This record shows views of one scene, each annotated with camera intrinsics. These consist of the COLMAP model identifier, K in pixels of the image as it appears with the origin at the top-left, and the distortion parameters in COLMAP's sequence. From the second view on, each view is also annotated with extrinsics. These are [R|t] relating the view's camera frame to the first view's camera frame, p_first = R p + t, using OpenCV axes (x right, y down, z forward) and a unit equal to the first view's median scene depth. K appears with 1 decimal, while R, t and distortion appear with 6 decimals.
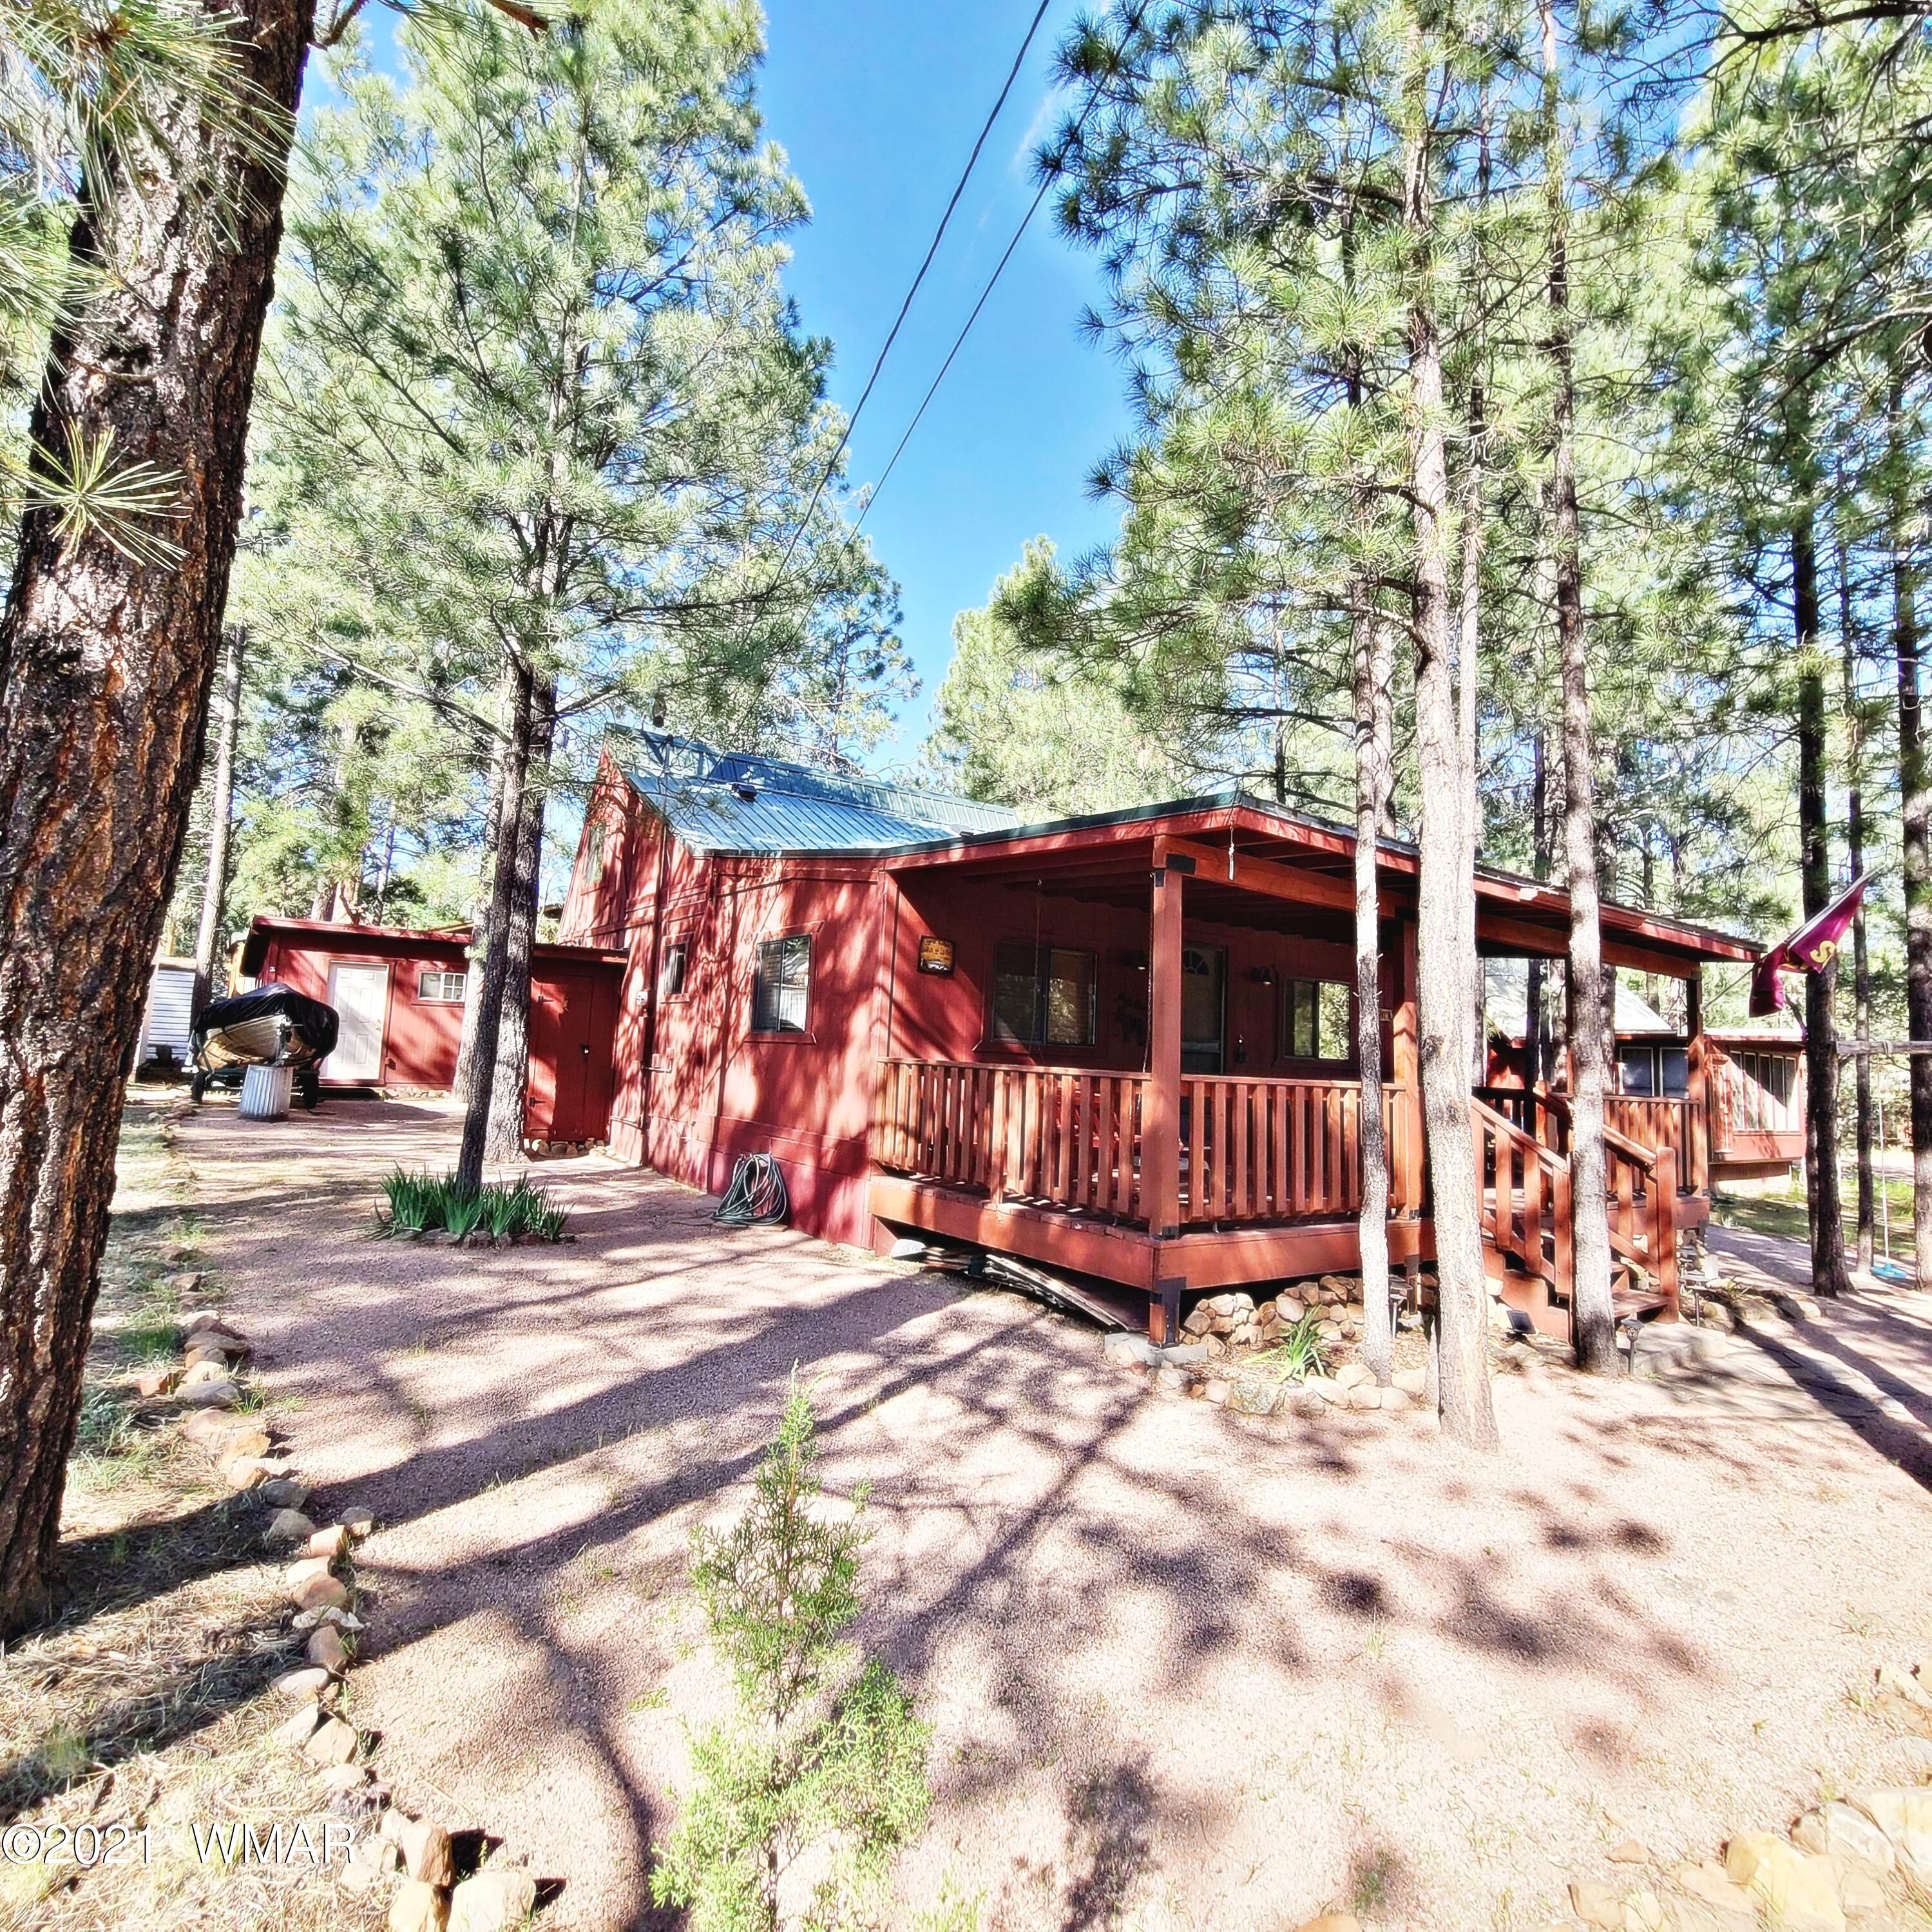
lens RADIAL K [[1060.5, 0, 978.1], [0, 1060.5, 947.8], [0, 0, 1]] dist [-0.000131, -0.000985]
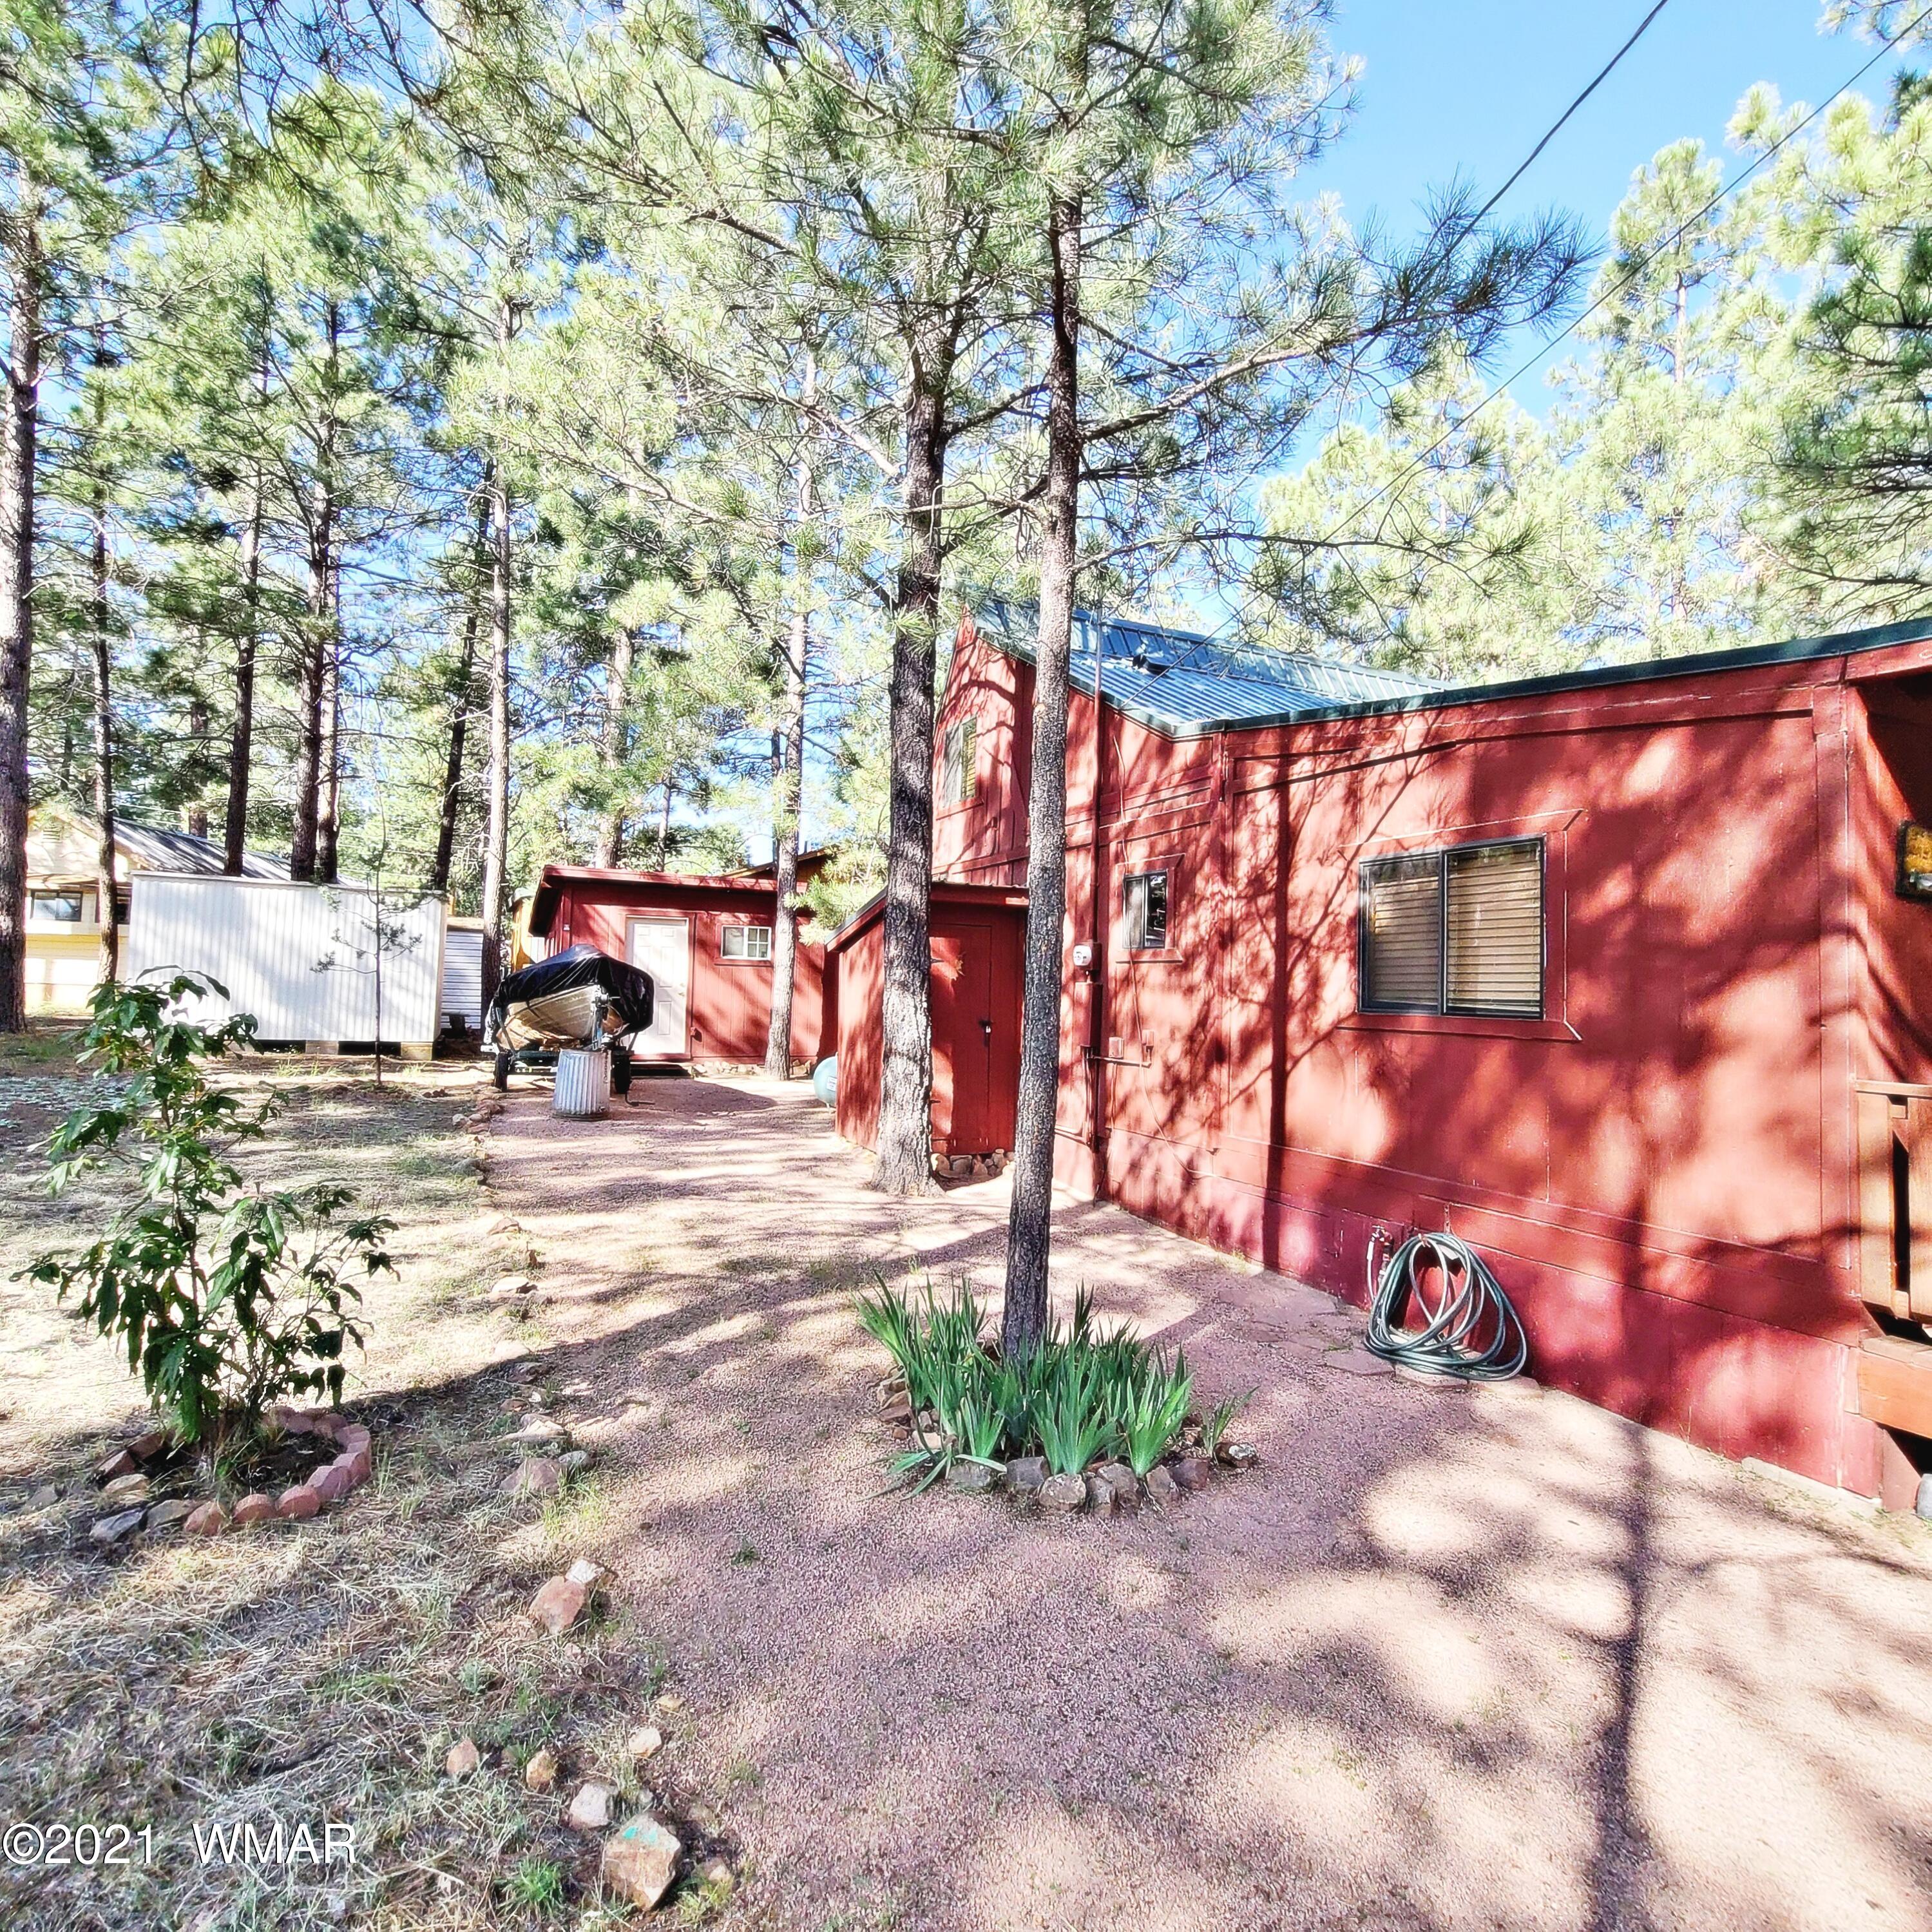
lens RADIAL K [[1026.2, 0, 966.0], [0, 1026.2, 966.0], [0, 0, 1]] dist [-0.003006, -0.001488]
pose [[0.982651, -0.016837, -0.184699, -0.267867], [0.029887, 0.997231, 0.068098, 0.006184], [0.183041, -0.072436, 0.980433, 0.334555]]
